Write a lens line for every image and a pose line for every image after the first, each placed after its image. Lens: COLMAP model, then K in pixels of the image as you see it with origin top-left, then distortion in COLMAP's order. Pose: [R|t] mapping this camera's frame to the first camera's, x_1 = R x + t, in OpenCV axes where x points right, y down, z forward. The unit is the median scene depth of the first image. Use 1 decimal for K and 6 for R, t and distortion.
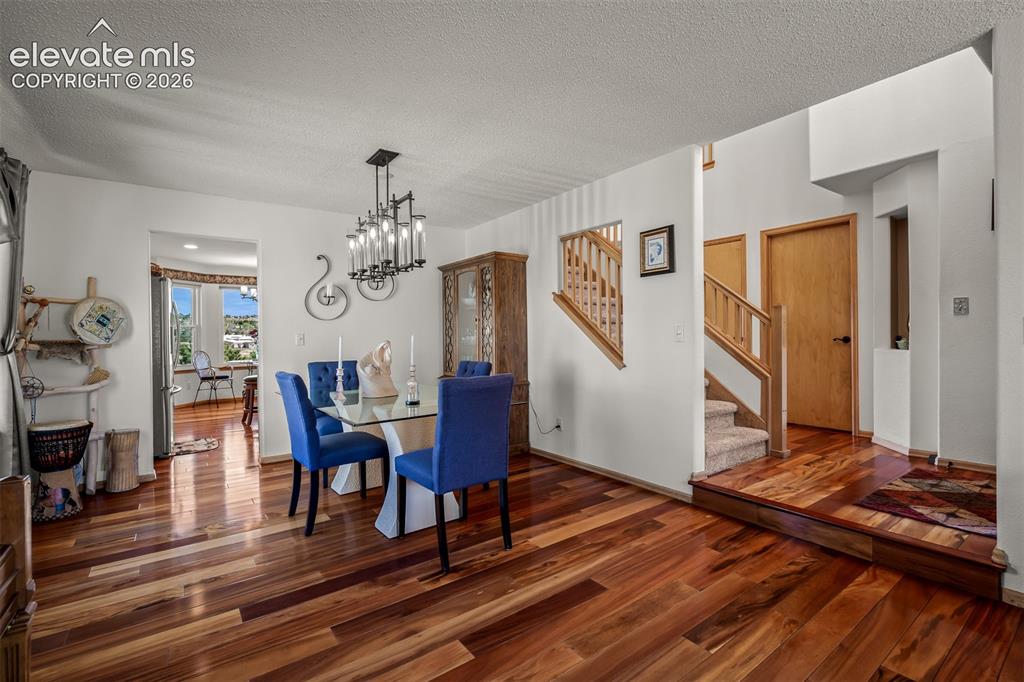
lens RADIAL K [[470.4, 0, 512.4], [0, 470.4, 338.1], [0, 0, 1]] dist [-0.002136, -0.000472]
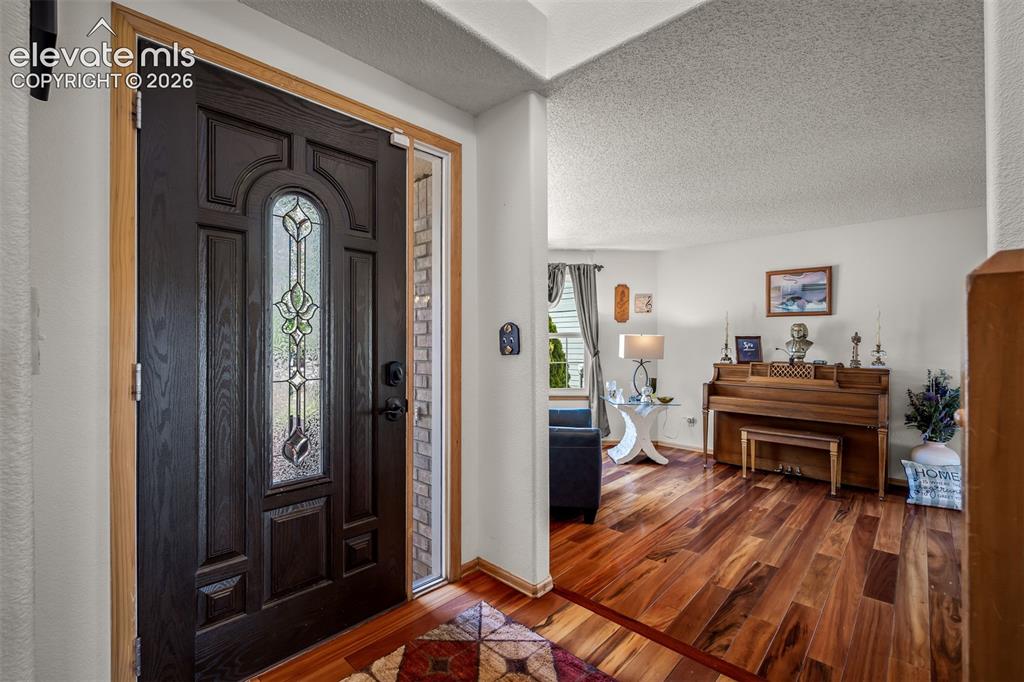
lens RADIAL K [[470.4, 0, 514.6], [0, 470.4, 342.2], [0, 0, 1]] dist [-0.002136, -0.000472]
pose [[-0.978178, 0.013310, -0.207344, 1.295314], [0.011235, 0.999874, 0.011186, -0.102725], [0.207467, 0.008613, -0.978204, 1.989049]]
